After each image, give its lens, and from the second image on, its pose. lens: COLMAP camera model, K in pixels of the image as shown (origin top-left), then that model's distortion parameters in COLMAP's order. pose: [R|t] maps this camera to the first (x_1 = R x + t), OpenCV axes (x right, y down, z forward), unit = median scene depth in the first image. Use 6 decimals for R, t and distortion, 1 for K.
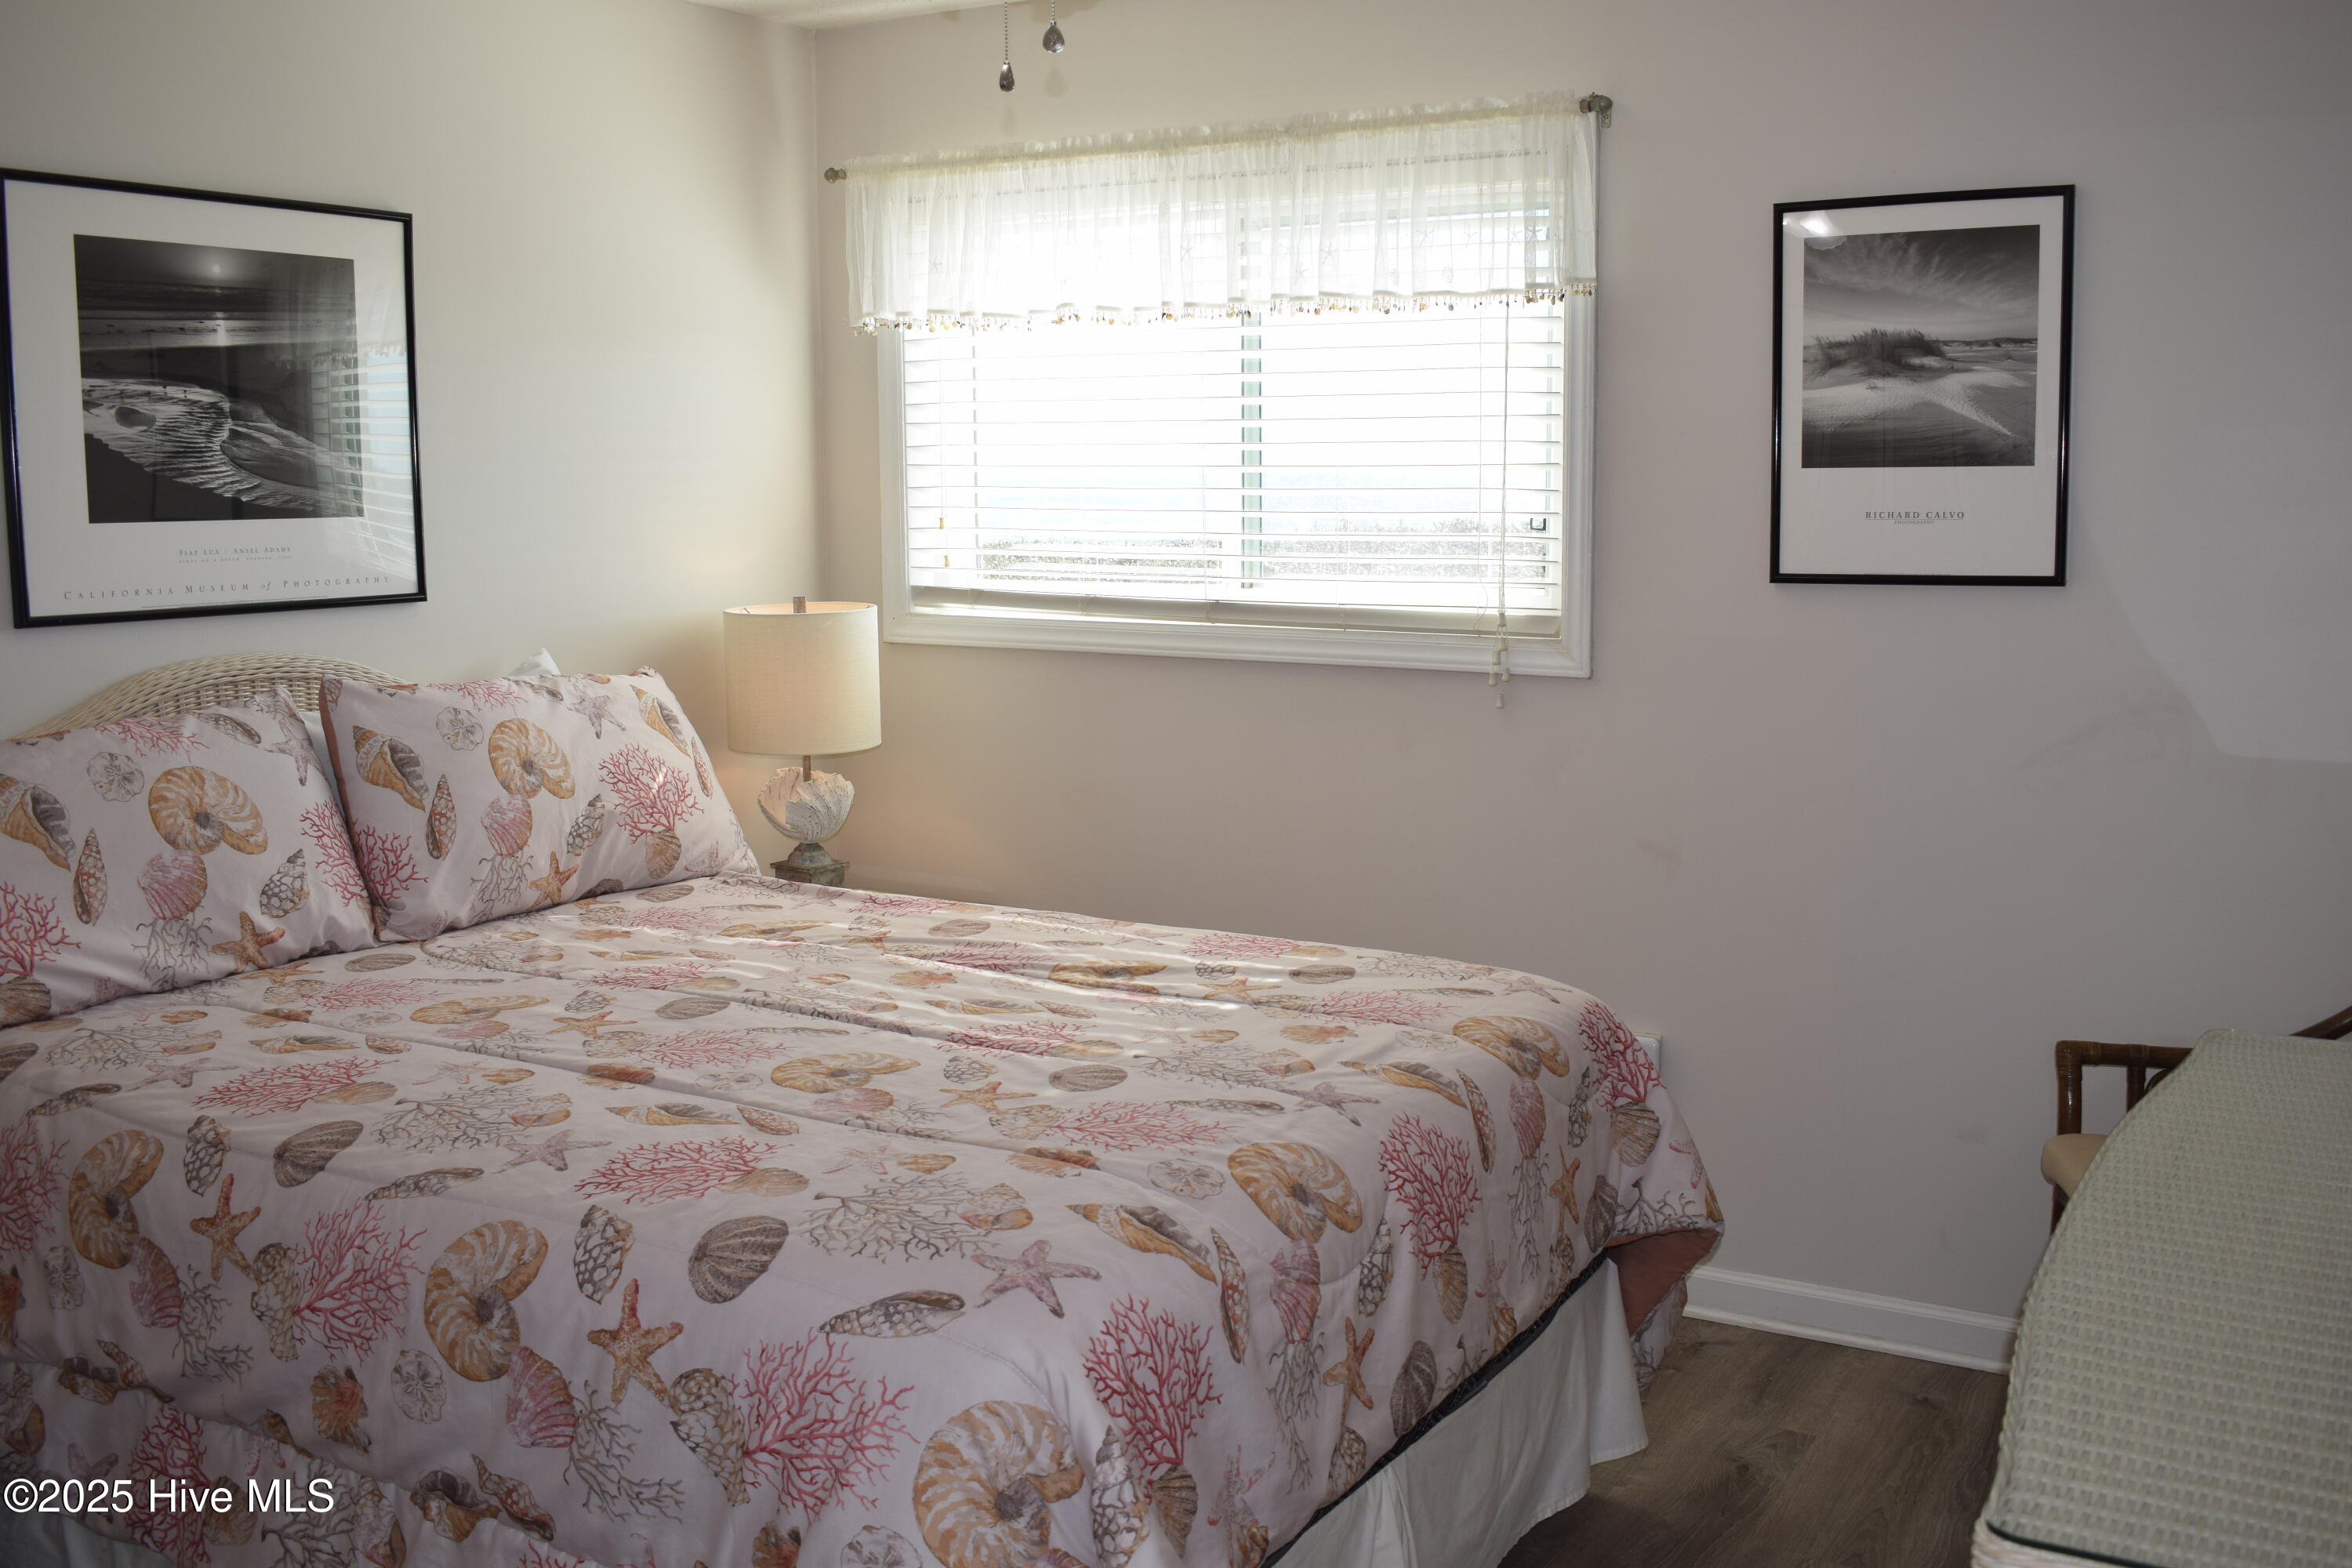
lens RADIAL K [[2216.7, 0, 1169.4], [0, 2216.7, 770.2], [0, 0, 1]] dist [-0.081387, 0.000000]
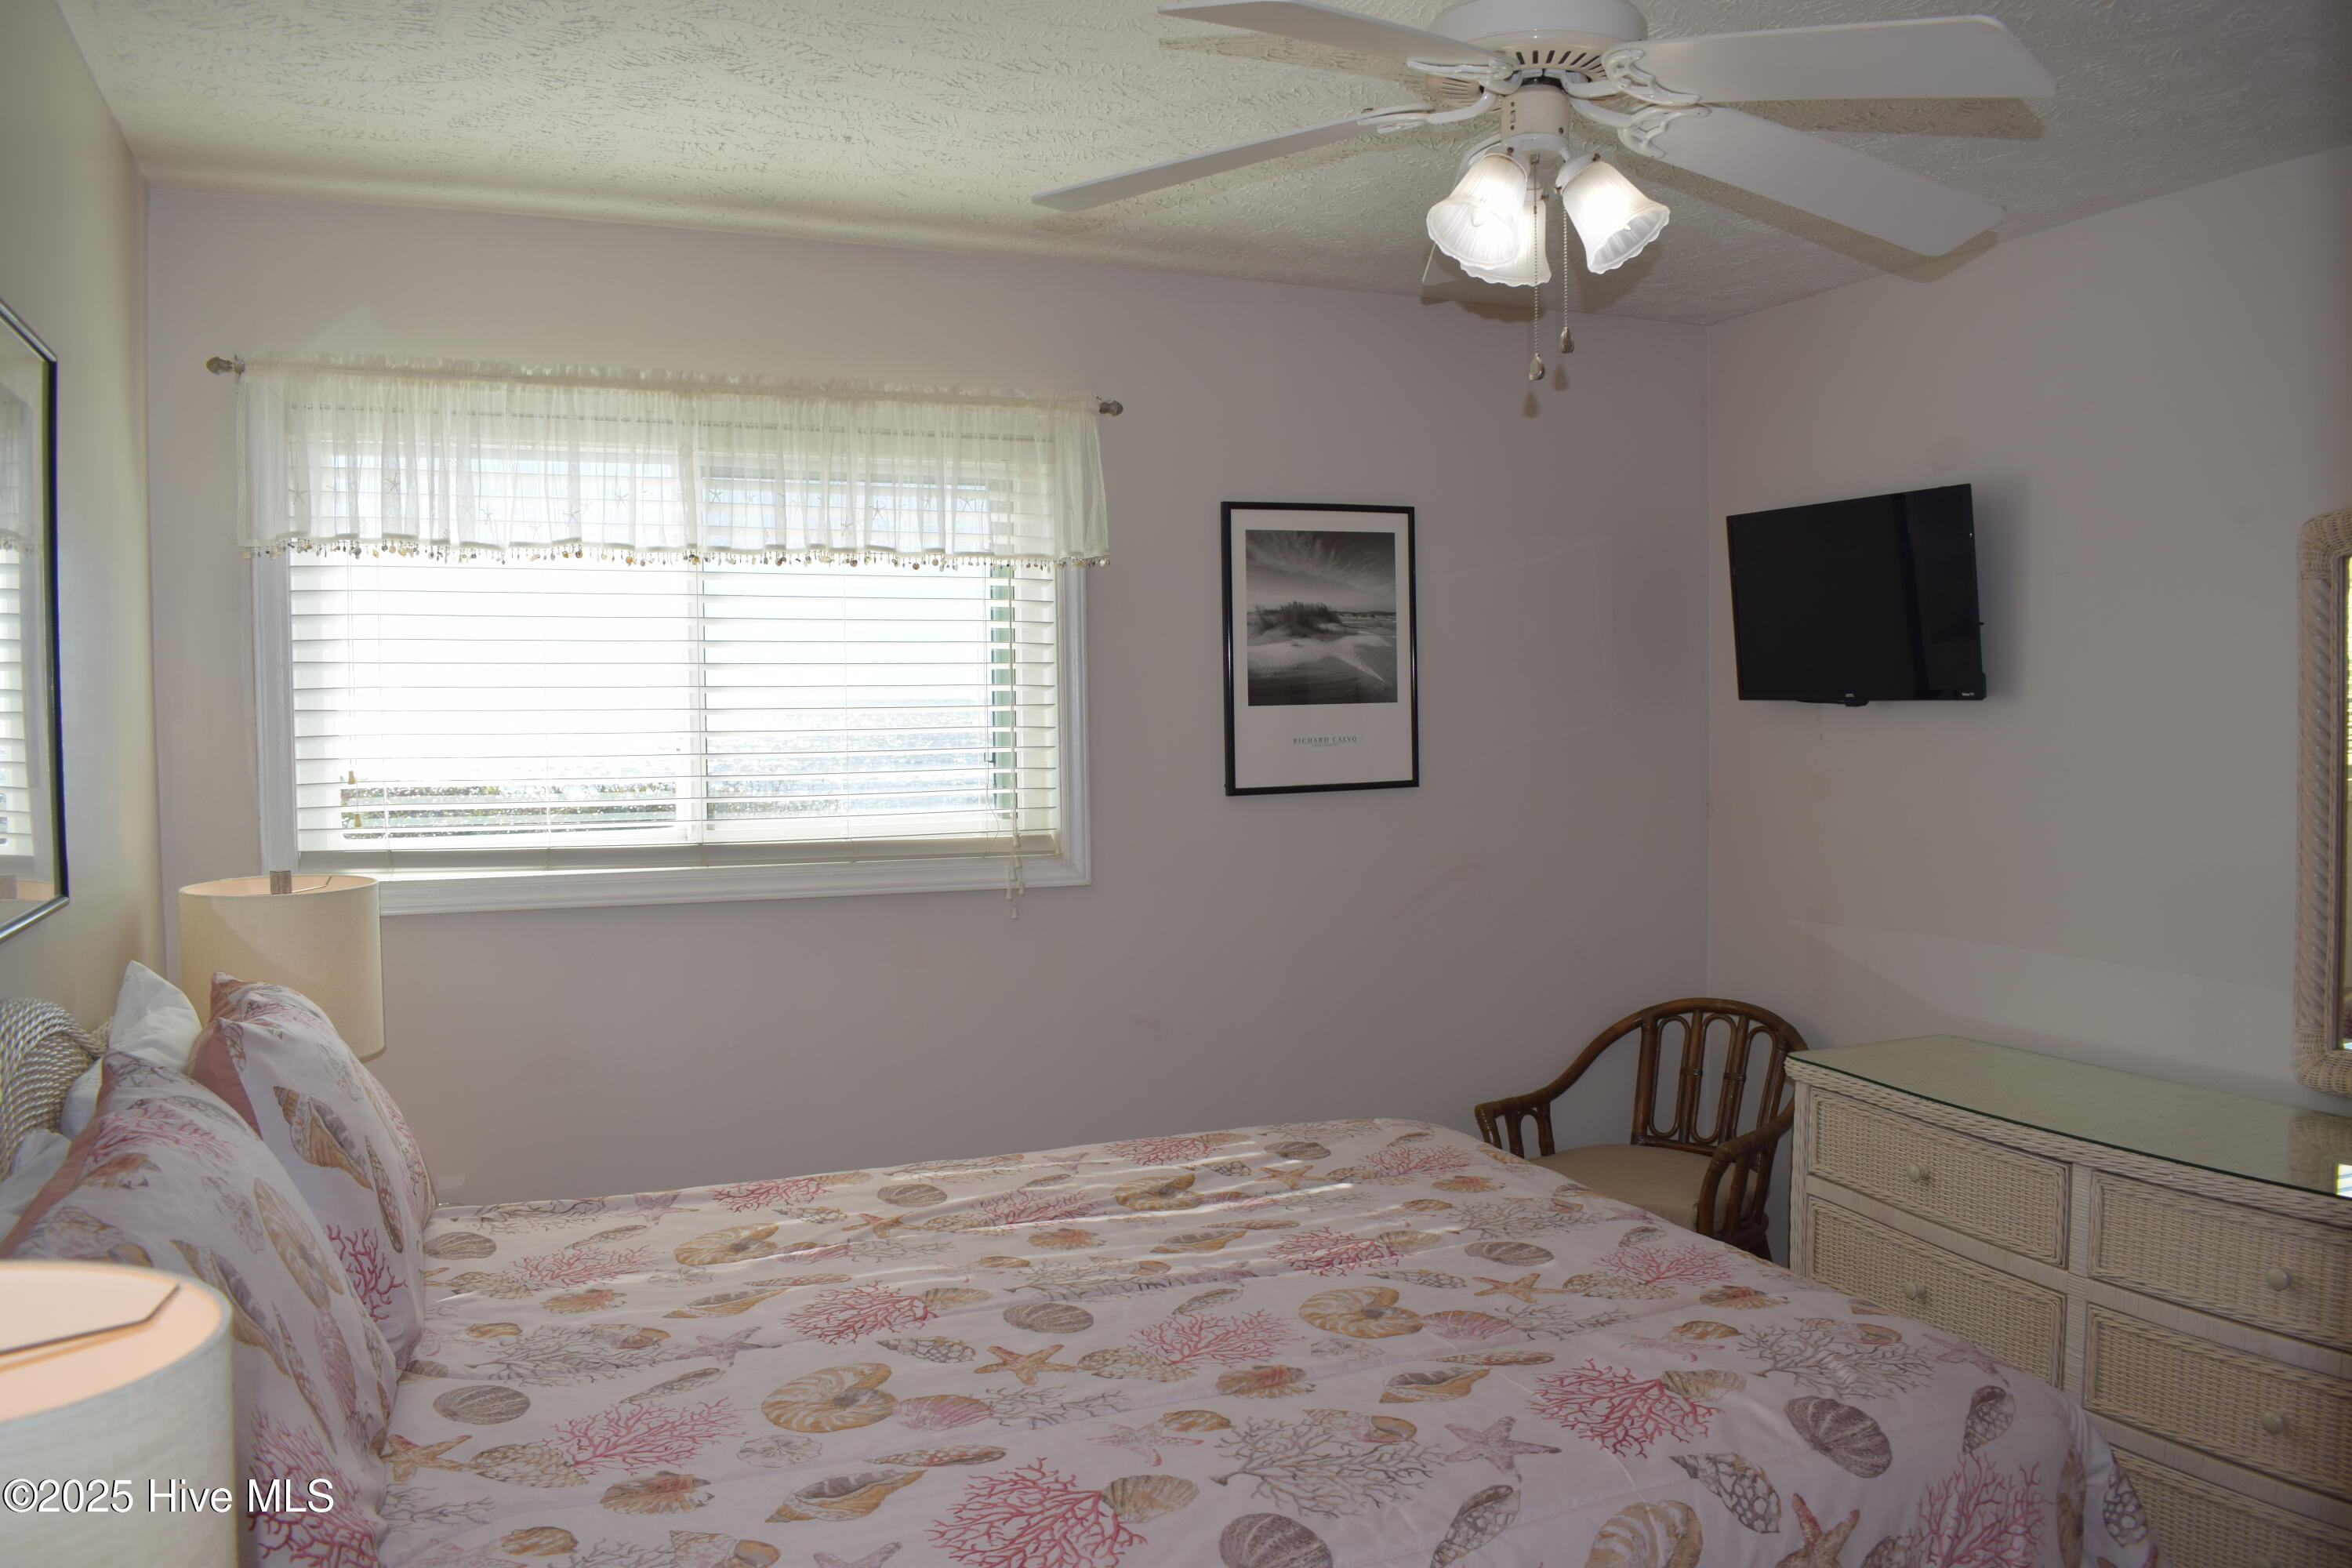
lens RADIAL K [[1872.2, 0, 1195.0], [0, 1872.2, 769.1], [0, 0, 1]] dist [-0.096590, 0.015893]
pose [[0.576167, -0.031949, 0.816707, -0.663328], [0.114743, 0.992502, -0.042123, -0.061557], [-0.809238, 0.117981, 0.575513, 0.421476]]
